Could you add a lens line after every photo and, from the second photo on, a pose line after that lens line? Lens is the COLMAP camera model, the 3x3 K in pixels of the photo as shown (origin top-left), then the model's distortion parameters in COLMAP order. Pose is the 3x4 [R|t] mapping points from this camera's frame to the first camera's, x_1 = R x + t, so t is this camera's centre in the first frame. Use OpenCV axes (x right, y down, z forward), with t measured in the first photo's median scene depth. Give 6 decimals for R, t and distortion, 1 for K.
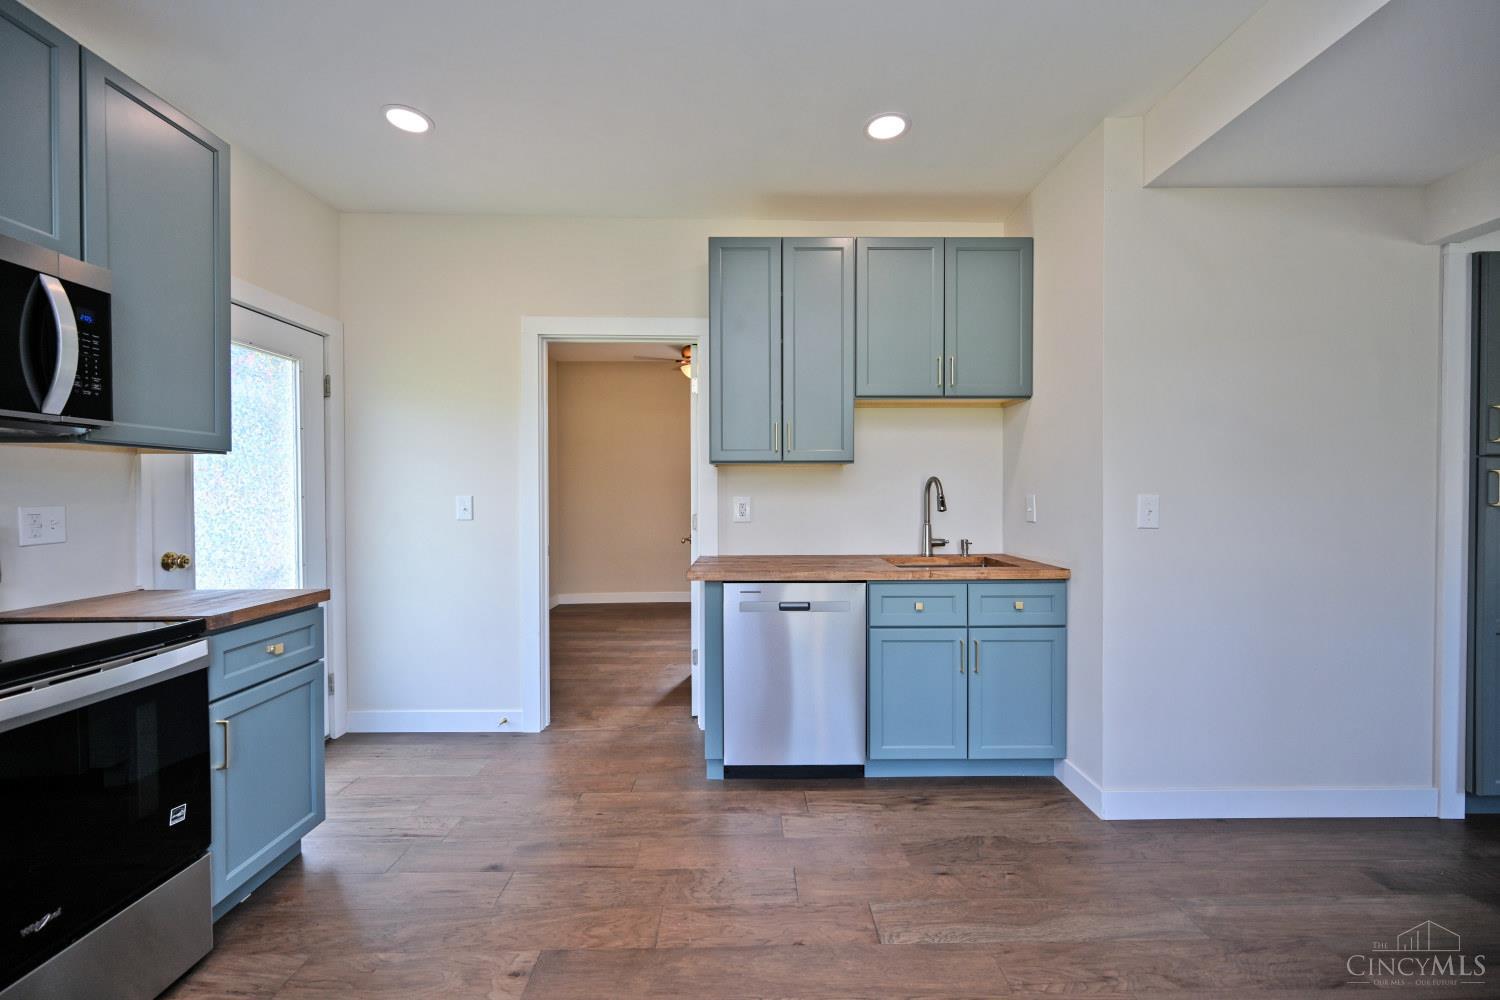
lens RADIAL K [[594.7, 0, 748.7], [0, 594.7, 502.3], [0, 0, 1]] dist [0.000053, 0.000018]
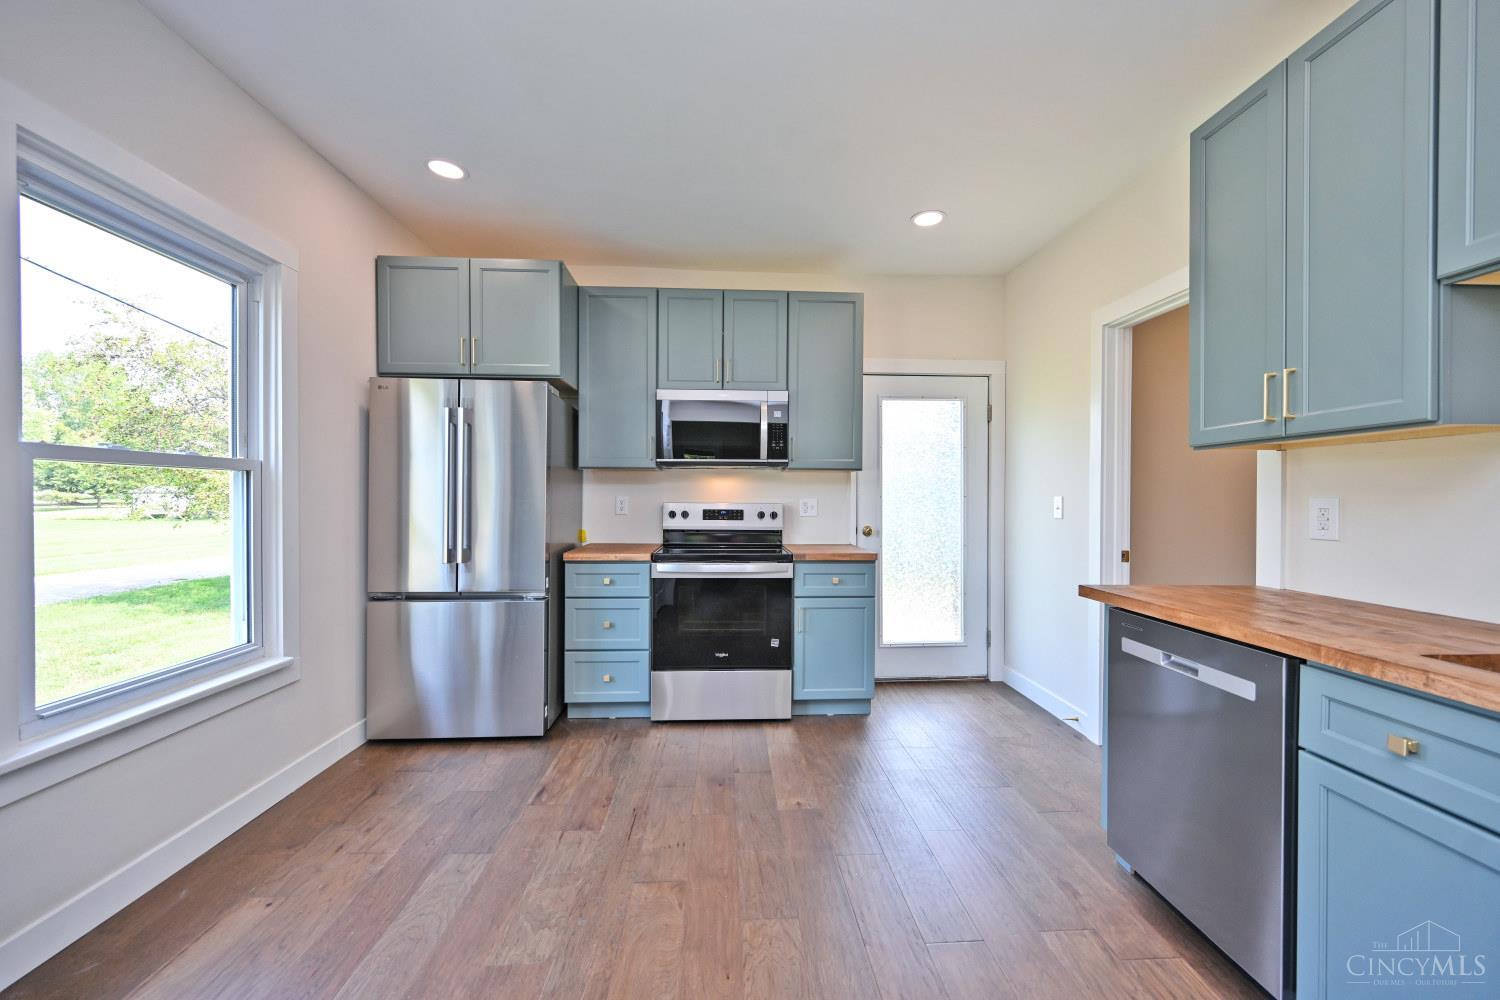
lens RADIAL K [[588.9, 0, 752.5], [0, 588.9, 498.3], [0, 0, 1]] dist [-0.000926, -0.000105]
pose [[0.044270, 0.004860, -0.999008, 0.695885], [-0.018073, 0.999828, 0.004063, 0.000467], [0.998856, 0.017875, 0.044350, 0.500912]]
